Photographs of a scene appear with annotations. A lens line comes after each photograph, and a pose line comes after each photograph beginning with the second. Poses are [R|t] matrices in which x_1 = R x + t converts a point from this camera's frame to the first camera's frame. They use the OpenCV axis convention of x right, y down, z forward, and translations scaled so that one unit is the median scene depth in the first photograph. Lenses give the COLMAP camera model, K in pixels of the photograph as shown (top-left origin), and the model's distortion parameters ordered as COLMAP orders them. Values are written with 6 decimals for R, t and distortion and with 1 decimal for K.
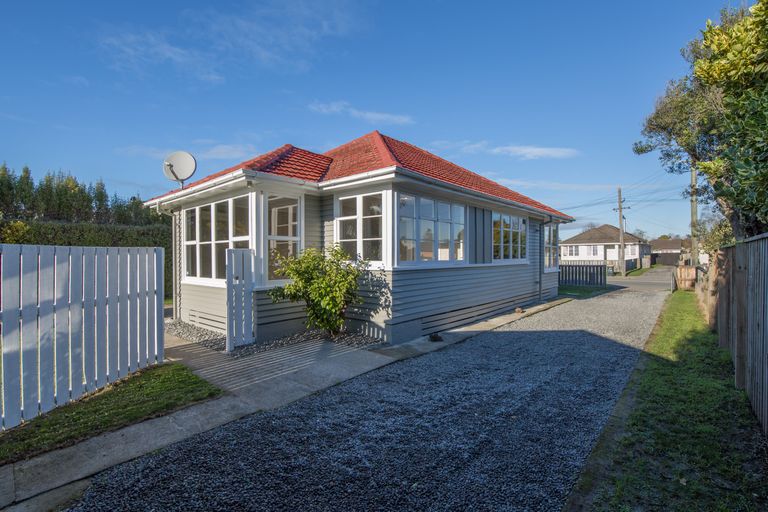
lens RADIAL K [[348.7, 0, 384.0], [0, 348.7, 256.0], [0, 0, 1]] dist [-0.004186, -0.000420]
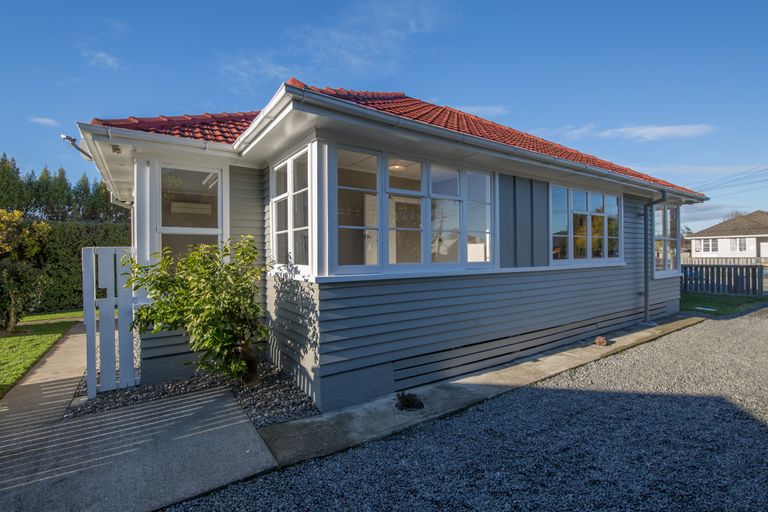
lens RADIAL K [[355.5, 0, 384.6], [0, 355.5, 246.8], [0, 0, 1]] dist [-0.011930, -0.000680]
pose [[0.968942, -0.009740, -0.247096, 0.214218], [0.005254, 0.999809, -0.018805, -0.003915], [0.247232, 0.016922, 0.968809, 0.364720]]
